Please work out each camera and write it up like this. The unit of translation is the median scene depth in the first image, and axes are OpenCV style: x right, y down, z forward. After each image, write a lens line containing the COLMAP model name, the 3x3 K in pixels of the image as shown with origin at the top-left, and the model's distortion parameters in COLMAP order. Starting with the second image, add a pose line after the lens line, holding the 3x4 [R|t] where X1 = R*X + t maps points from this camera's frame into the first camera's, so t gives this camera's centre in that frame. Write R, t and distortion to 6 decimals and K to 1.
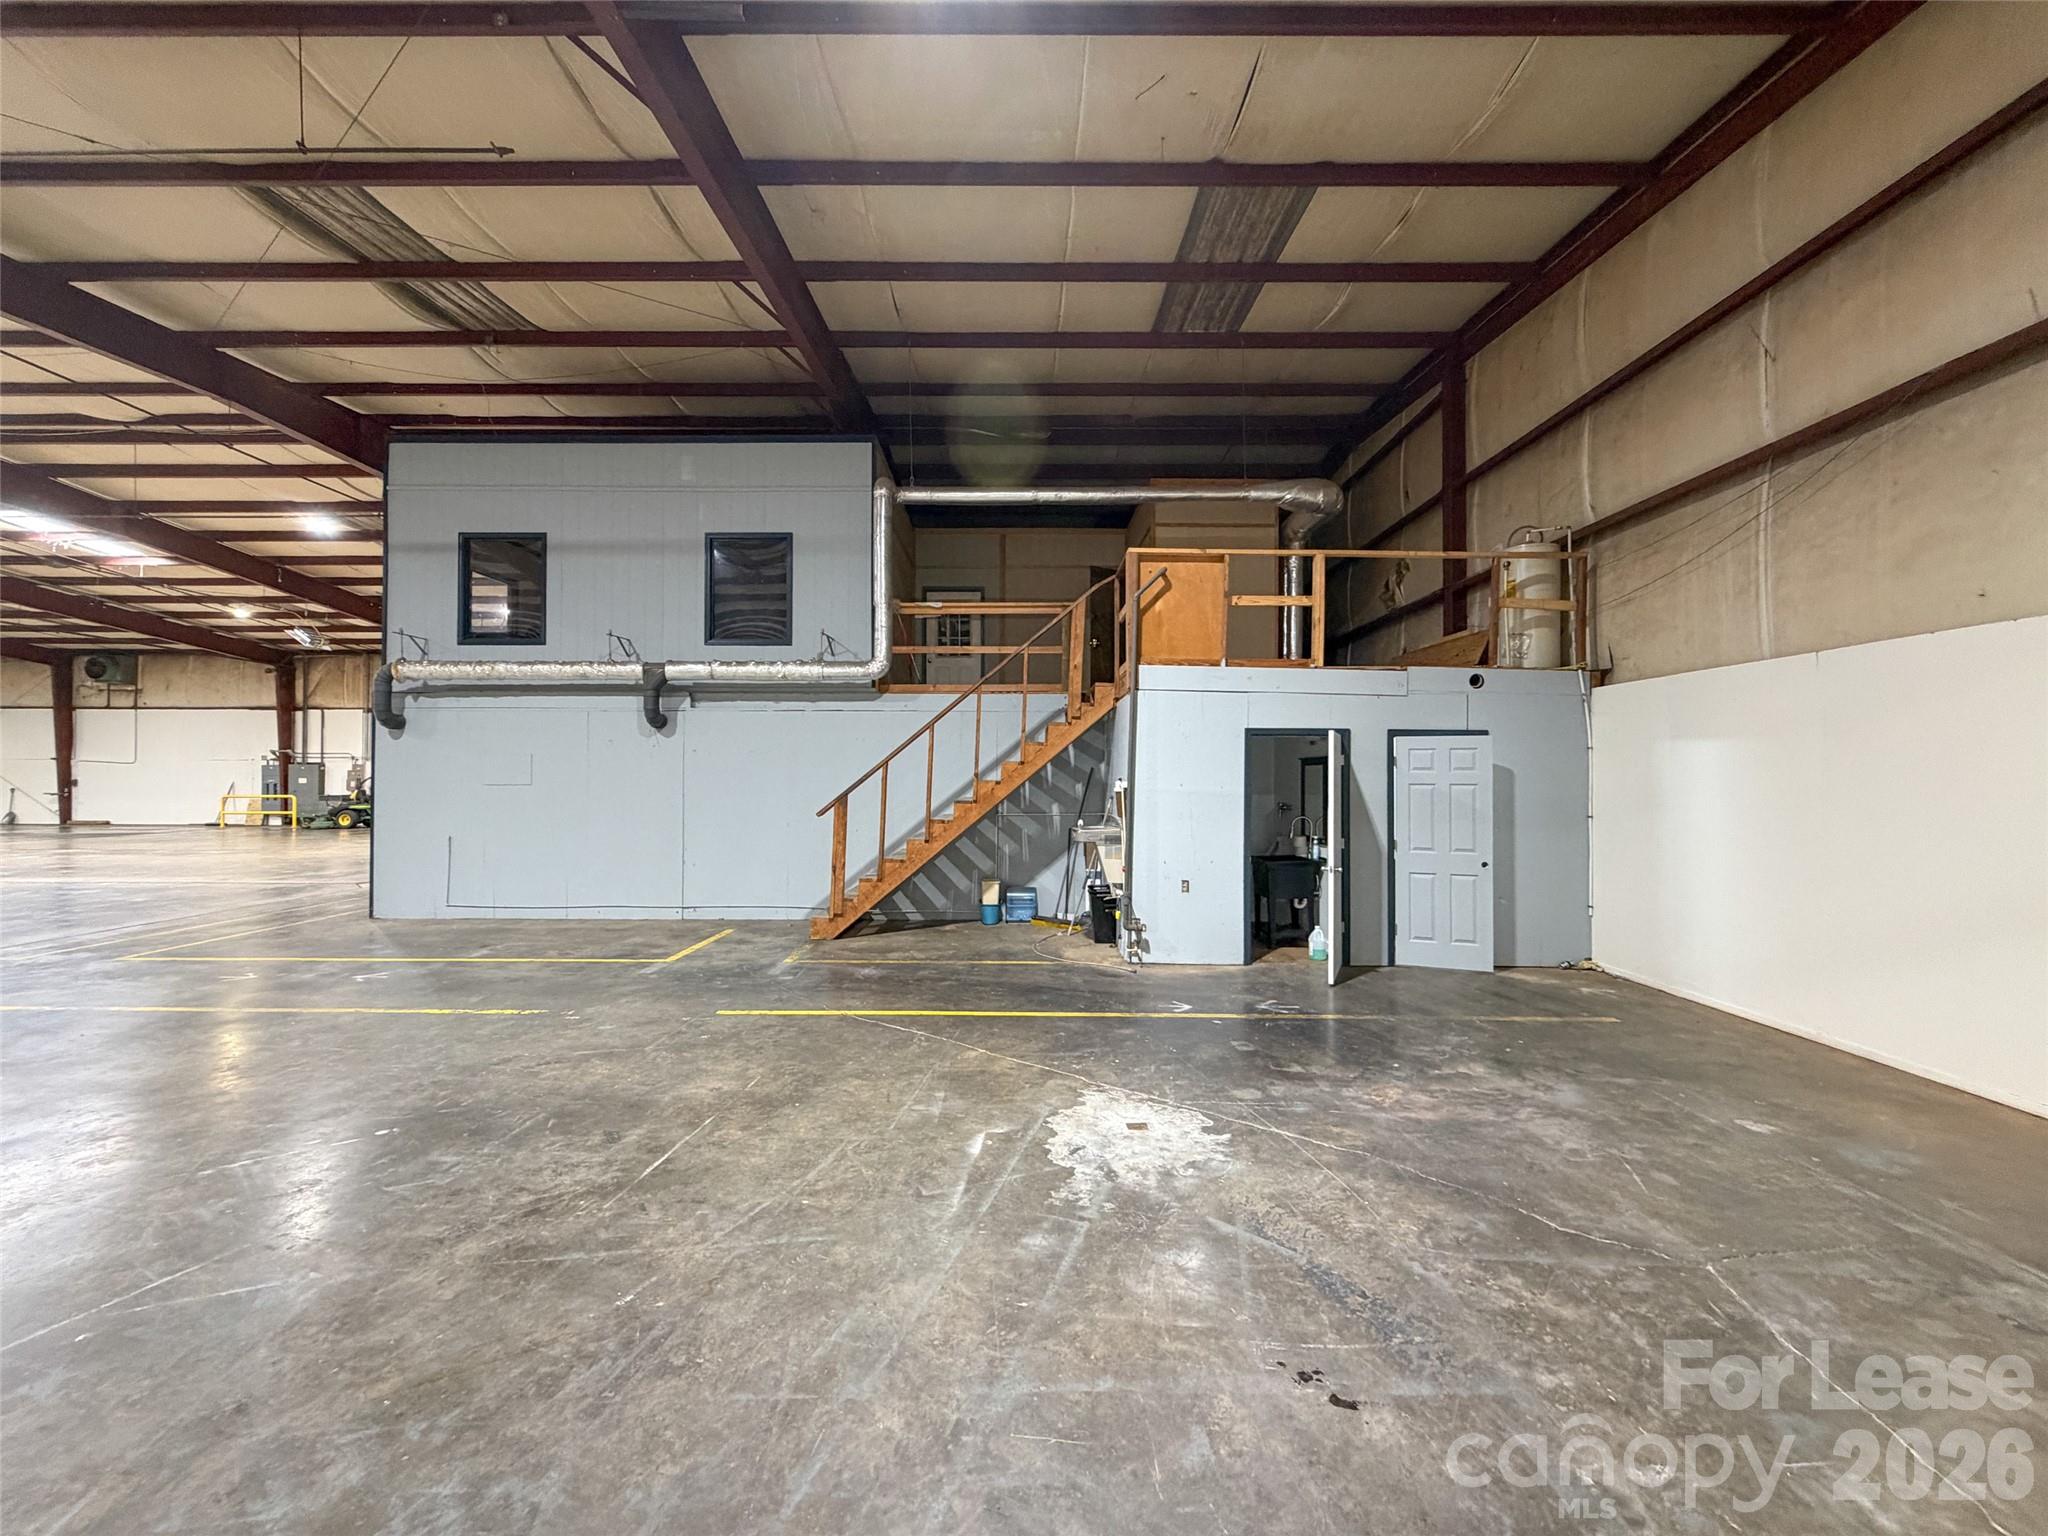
lens RADIAL K [[815.8, 0, 1013.3], [0, 815.8, 765.3], [0, 0, 1]] dist [0.000634, 0.000278]
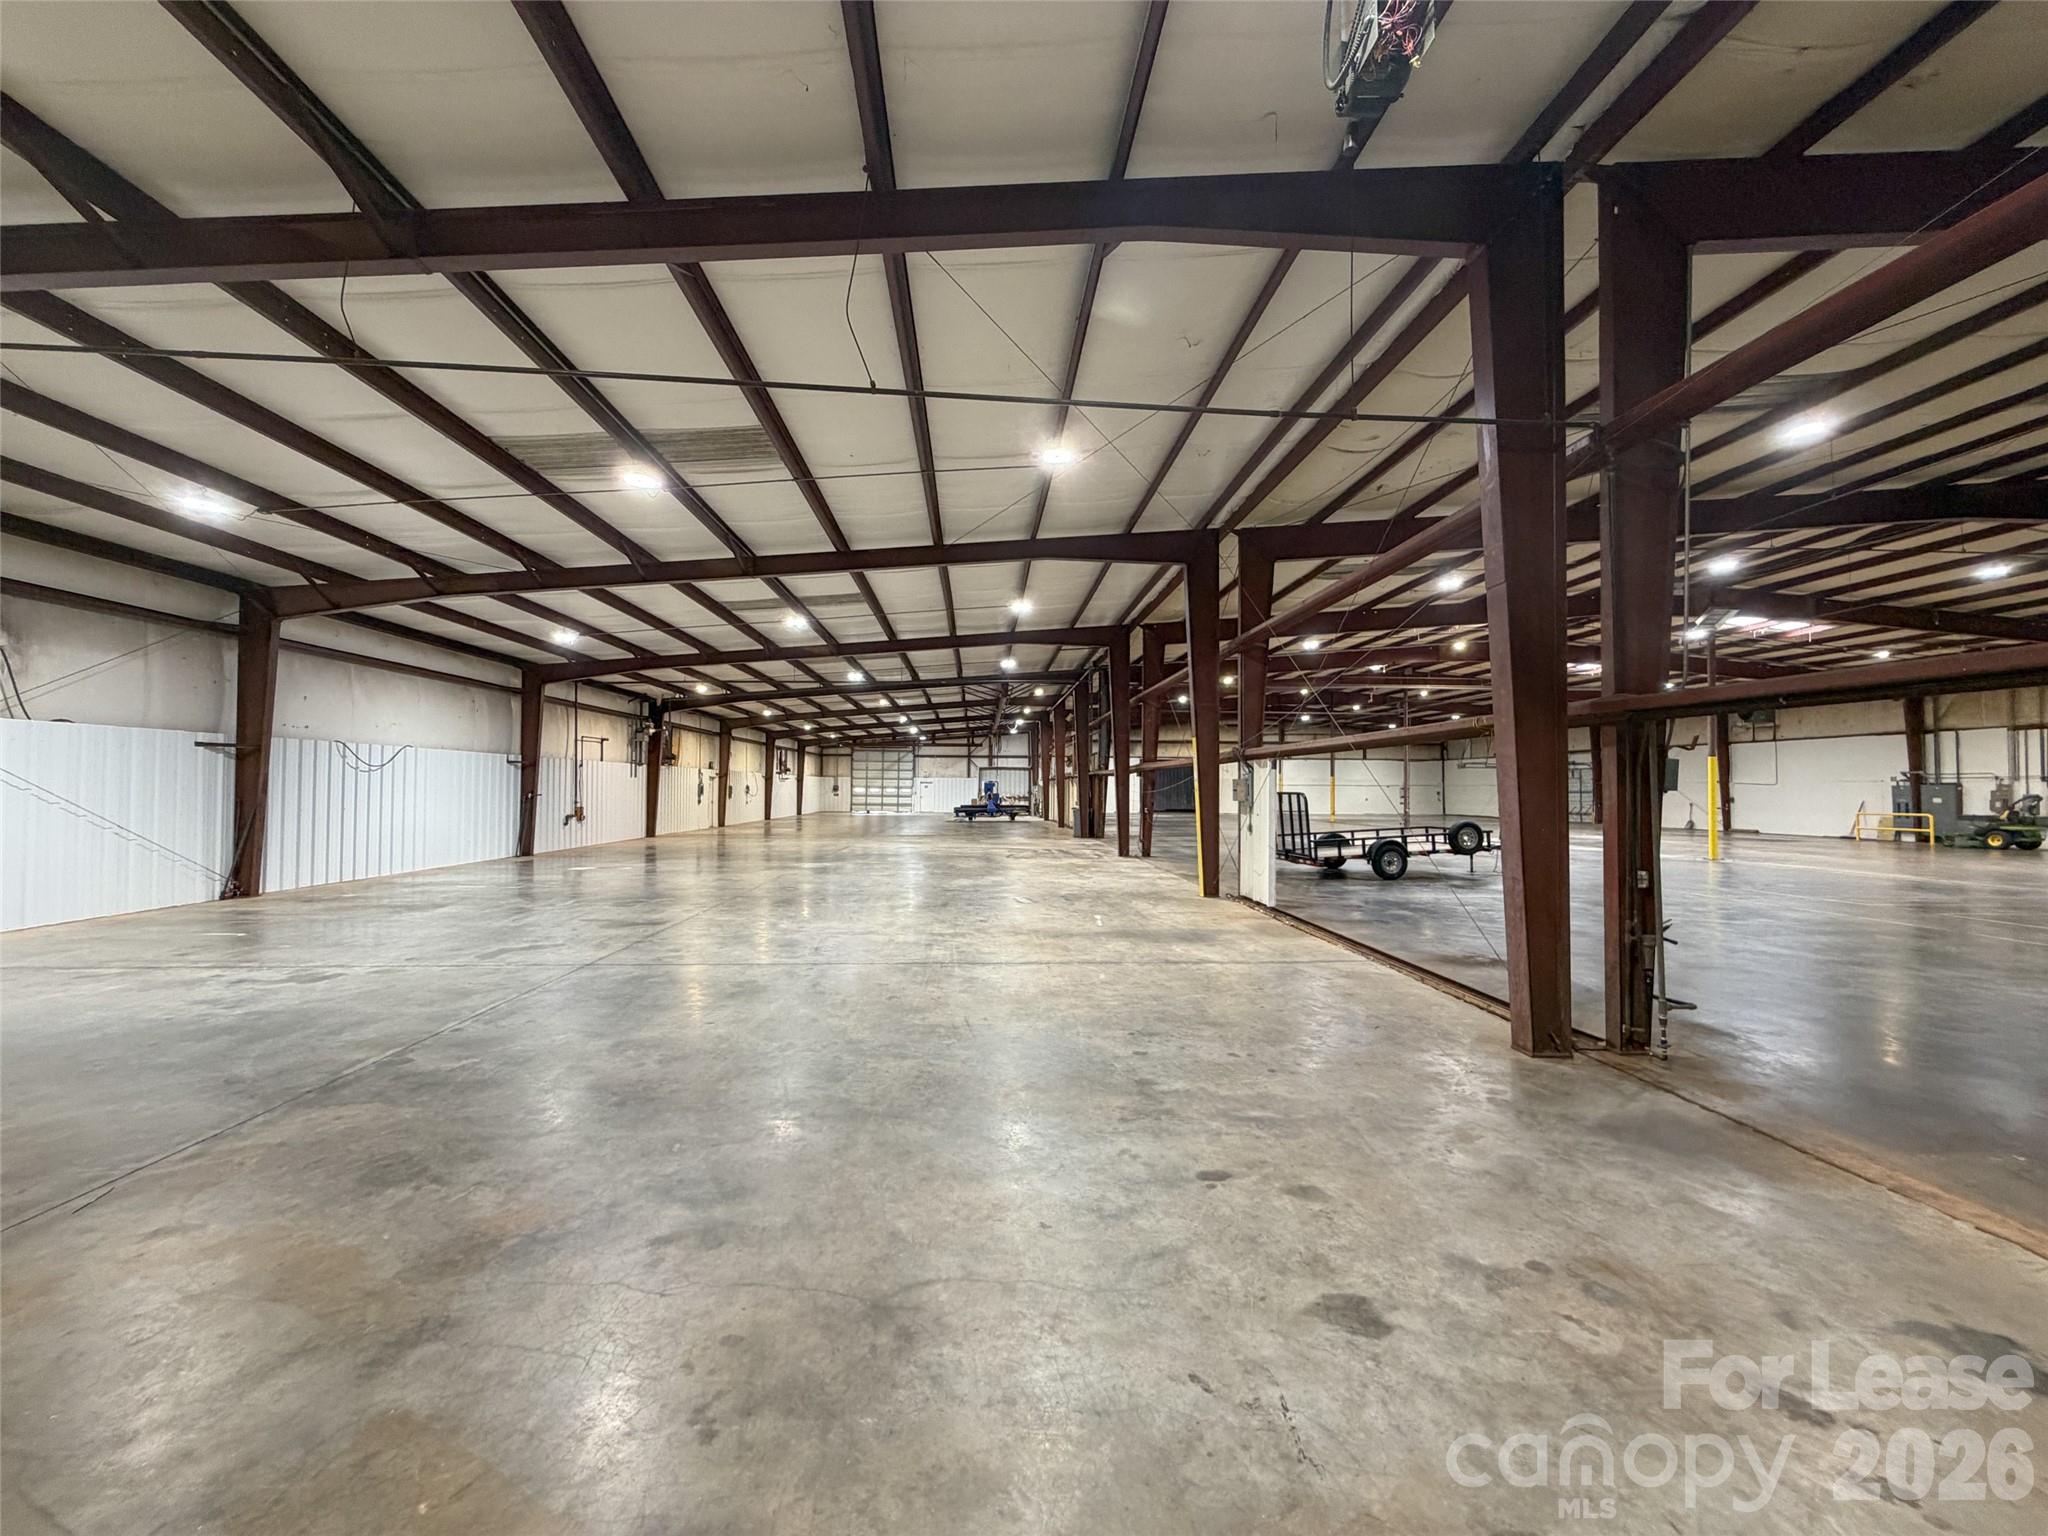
lens RADIAL K [[815.8, 0, 1018.1], [0, 815.8, 766.0], [0, 0, 1]] dist [0.000634, 0.000278]
pose [[0.057192, -0.030940, -0.997884, 0.105785], [0.010178, 0.999486, -0.030406, -0.005692], [0.998311, -0.008418, 0.057478, -0.238841]]
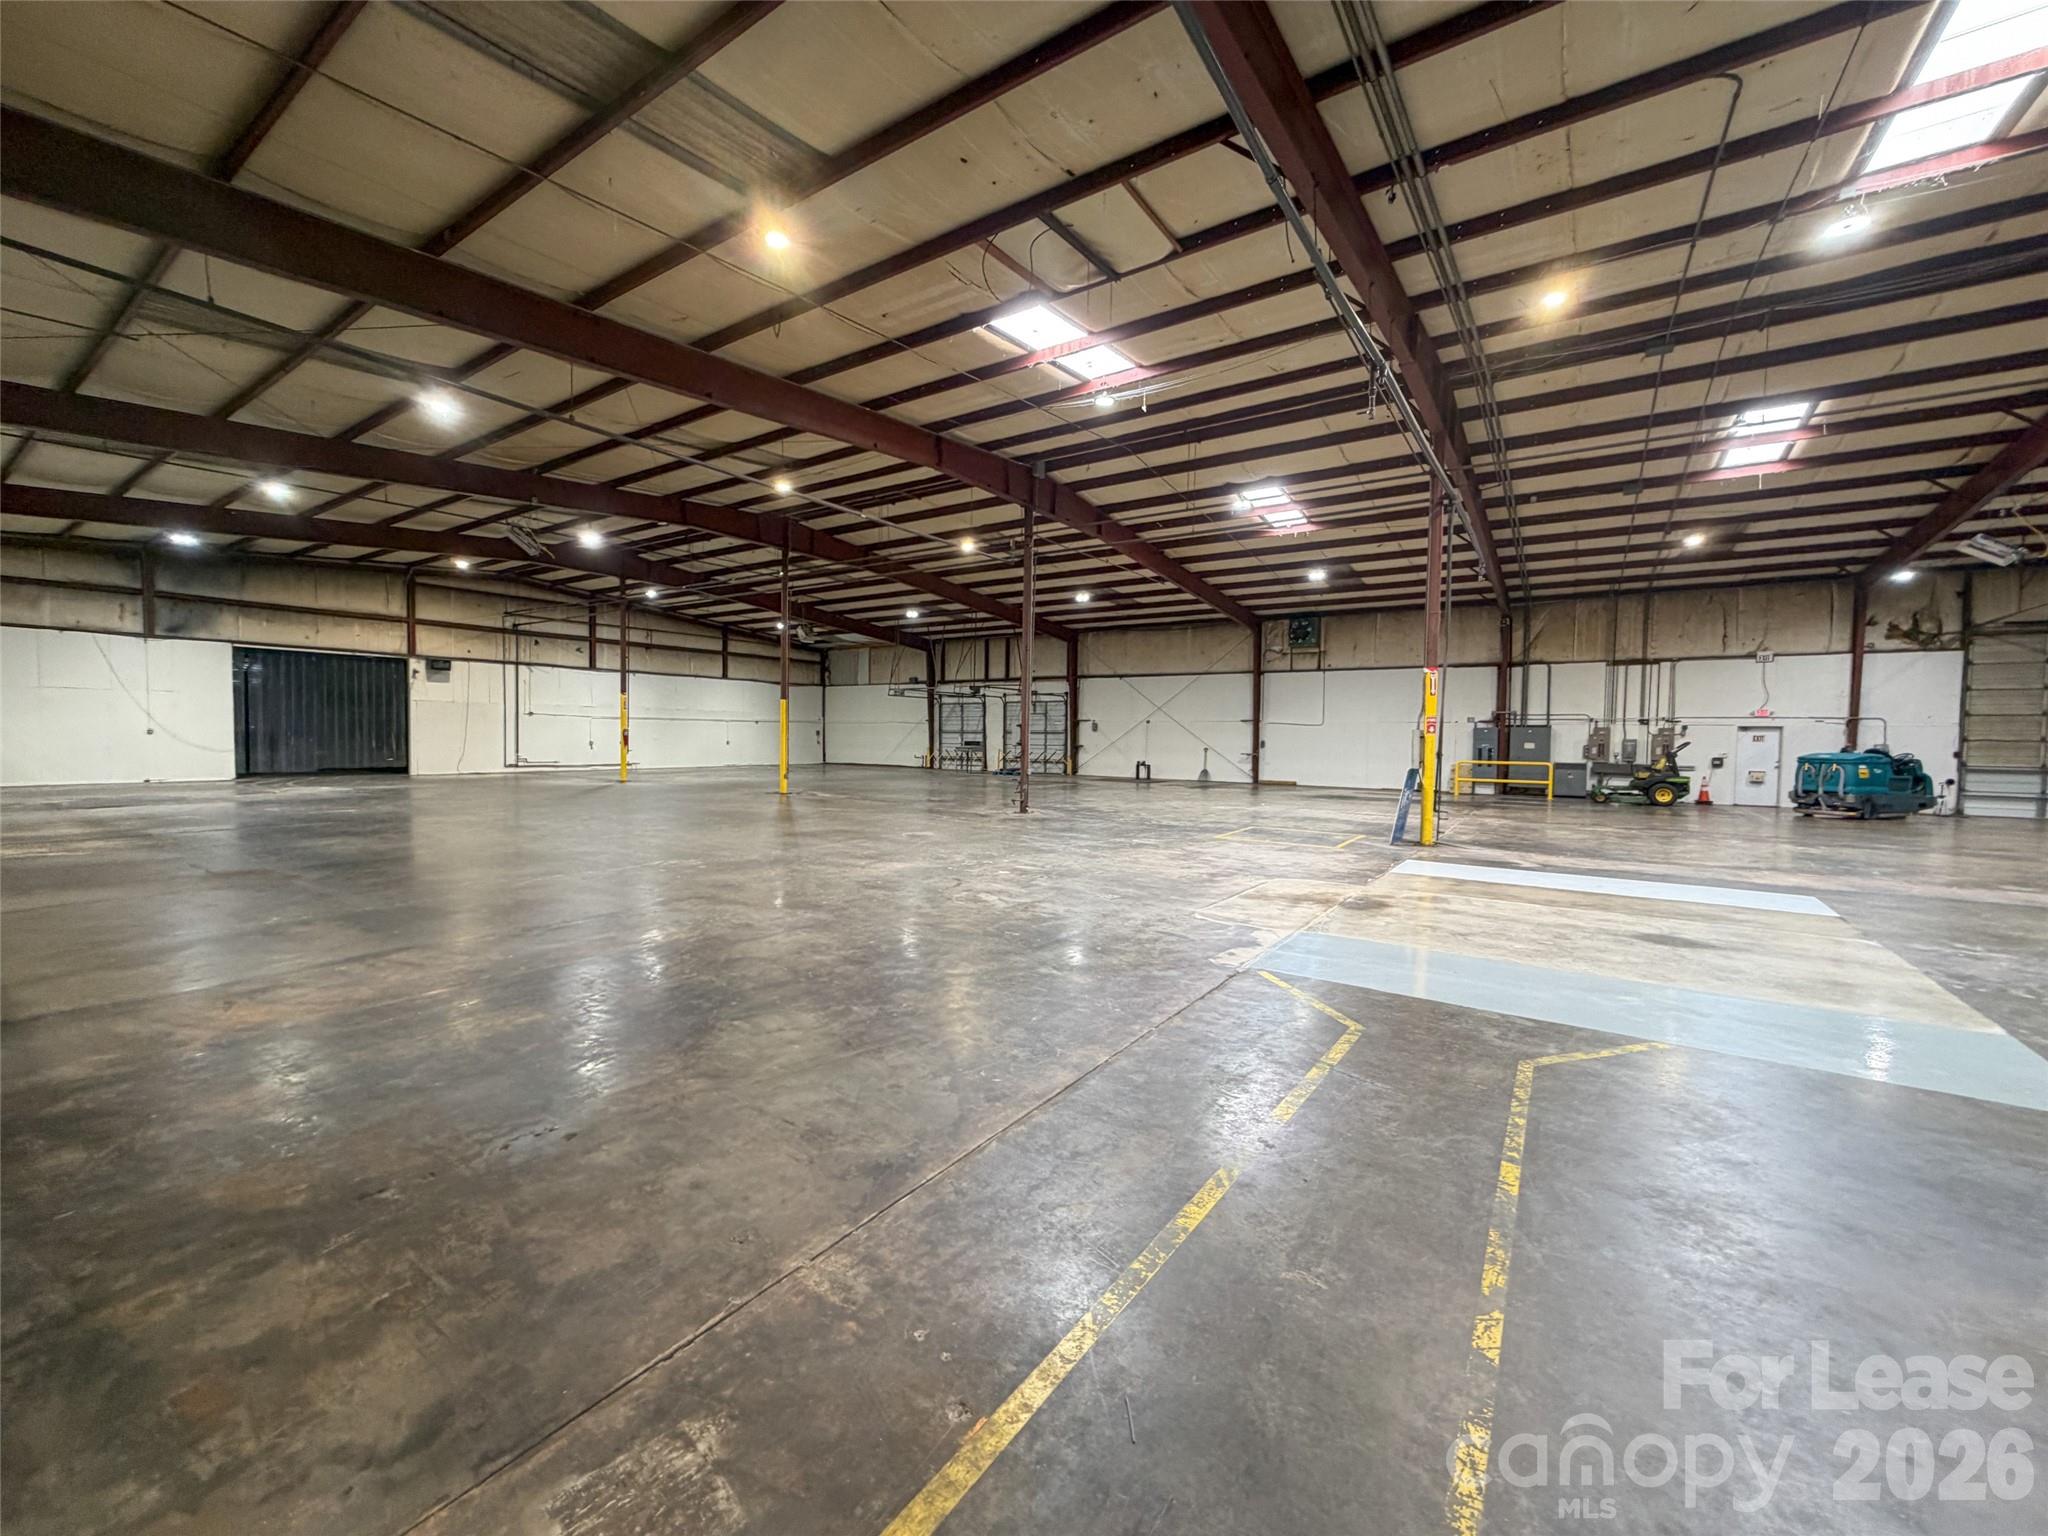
lens RADIAL K [[815.8, 0, 1016.1], [0, 815.8, 766.4], [0, 0, 1]] dist [0.000634, 0.000278]
pose [[0.829503, 0.029338, -0.557731, -0.886296], [-0.000342, 0.998646, 0.052021, -0.005010], [0.558502, -0.042961, 0.828390, -0.043282]]
